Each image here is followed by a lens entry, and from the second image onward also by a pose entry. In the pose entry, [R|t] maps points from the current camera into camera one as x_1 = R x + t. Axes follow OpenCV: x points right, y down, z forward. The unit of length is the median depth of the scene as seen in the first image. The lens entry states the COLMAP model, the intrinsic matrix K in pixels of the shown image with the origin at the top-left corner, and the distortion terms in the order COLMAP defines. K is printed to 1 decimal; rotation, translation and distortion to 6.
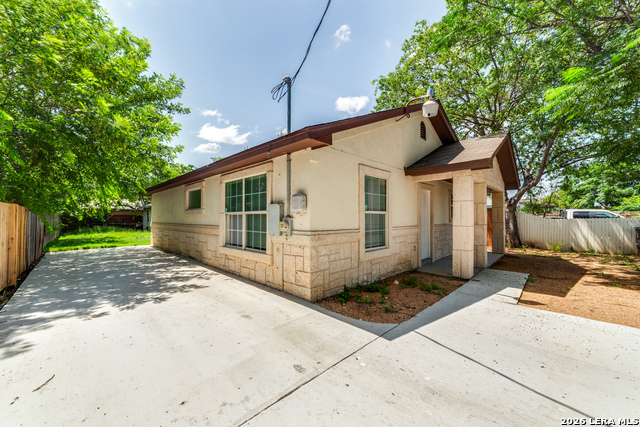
lens RADIAL K [[247.9, 0, 321.2], [0, 247.9, 215.1], [0, 0, 1]] dist [-0.010775, 0.000426]
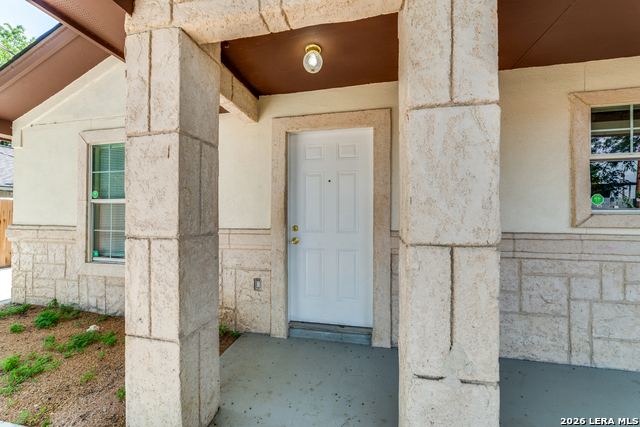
lens RADIAL K [[245.1, 0, 322.7], [0, 245.1, 211.5], [0, 0, 1]] dist [-0.023702, 0.007746]
pose [[0.536639, -0.008544, -0.843769, 1.049077], [0.007935, 0.999956, -0.005079, 0.023694], [0.843775, -0.003969, 0.536683, 1.176144]]
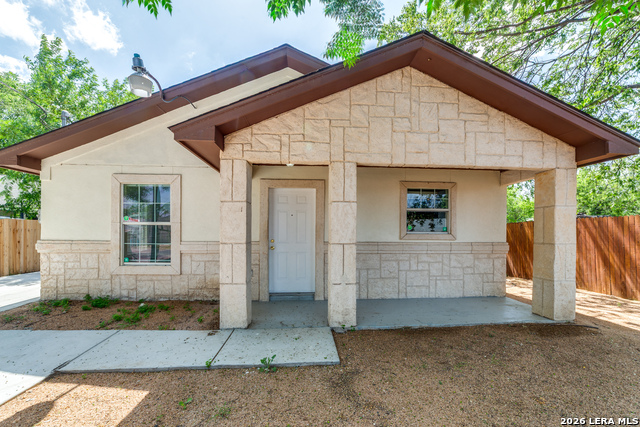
lens RADIAL K [[252.6, 0, 321.0], [0, 252.6, 229.2], [0, 0, 1]] dist [-0.010779, 0.000072]
pose [[0.744237, 0.002578, -0.667911, 1.374208], [-0.000358, 0.999994, 0.003461, 0.007789], [0.667916, -0.002337, 0.744233, 0.792822]]
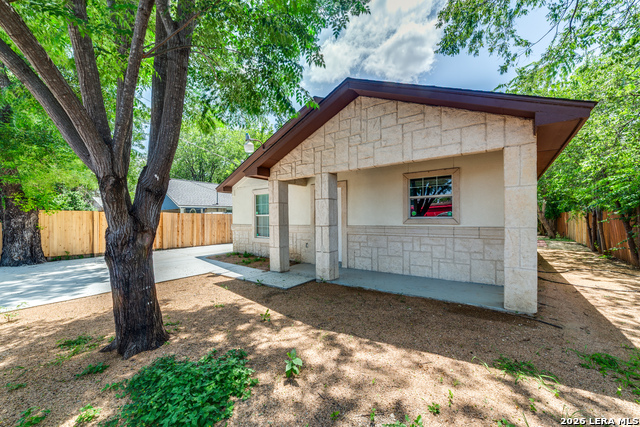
lens RADIAL K [[247.9, 0, 321.2], [0, 247.9, 215.1], [0, 0, 1]] dist [-0.010775, 0.000426]
pose [[0.134386, -0.012677, -0.990848, 2.040572], [0.022824, 0.999692, -0.009694, 0.013854], [0.990666, -0.021312, 0.134634, 1.230904]]
